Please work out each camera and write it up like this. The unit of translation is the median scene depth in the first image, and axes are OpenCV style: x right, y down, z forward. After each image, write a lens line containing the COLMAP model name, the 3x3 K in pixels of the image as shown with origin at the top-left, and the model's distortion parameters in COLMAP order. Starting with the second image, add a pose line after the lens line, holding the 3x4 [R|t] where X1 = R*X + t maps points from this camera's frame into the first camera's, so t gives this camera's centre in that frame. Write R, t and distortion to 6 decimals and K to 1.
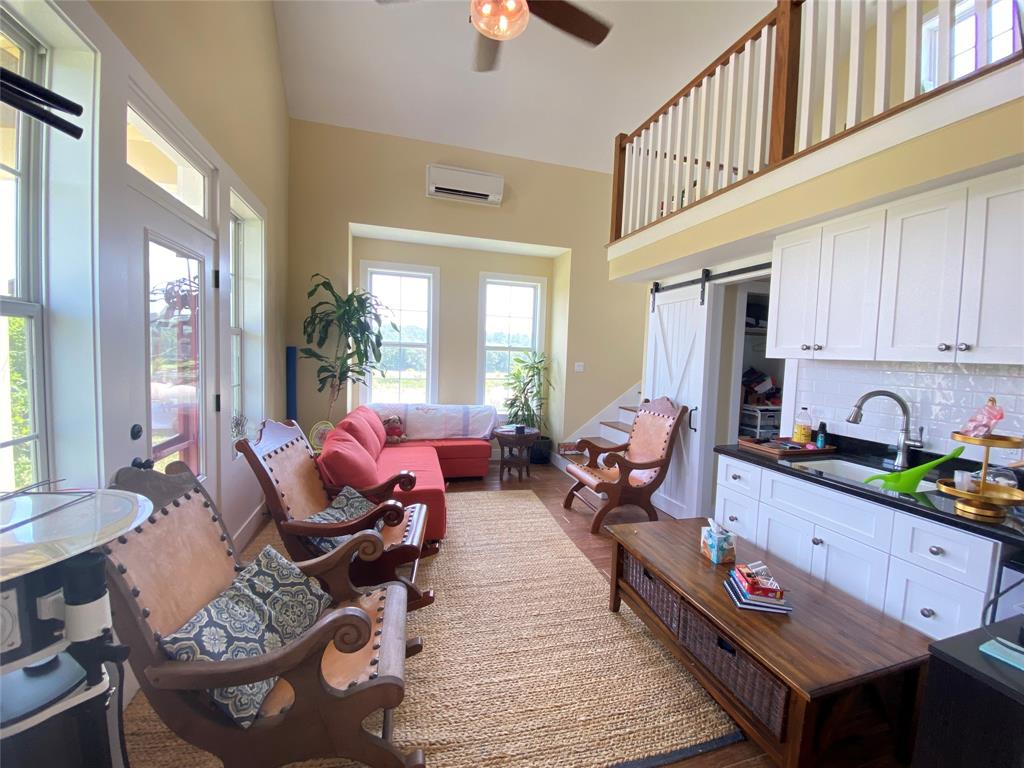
lens RADIAL K [[413.9, 0, 513.0], [0, 413.9, 365.7], [0, 0, 1]] dist [0.025300, -0.021984]
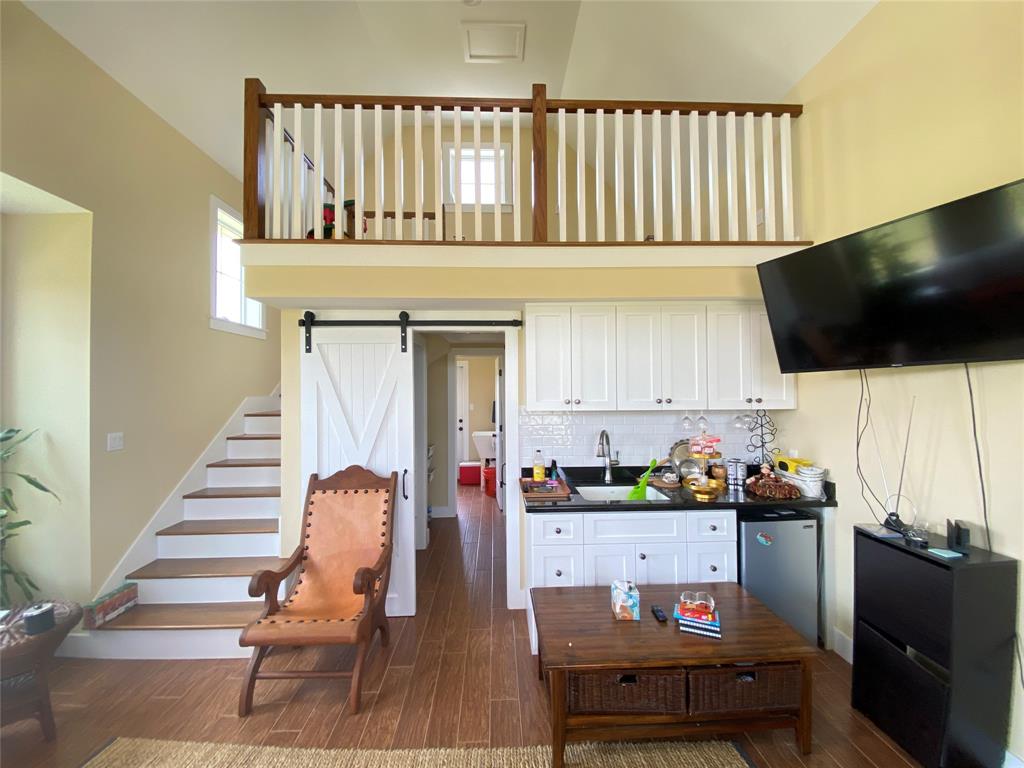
lens RADIAL K [[413.9, 0, 513.0], [0, 413.9, 365.7], [0, 0, 1]] dist [0.025300, -0.021984]
pose [[0.247928, 0.011603, 0.968709, -0.338971], [0.047794, 0.998564, -0.024193, -0.084319], [-0.967599, 0.052296, 0.247017, 0.561235]]
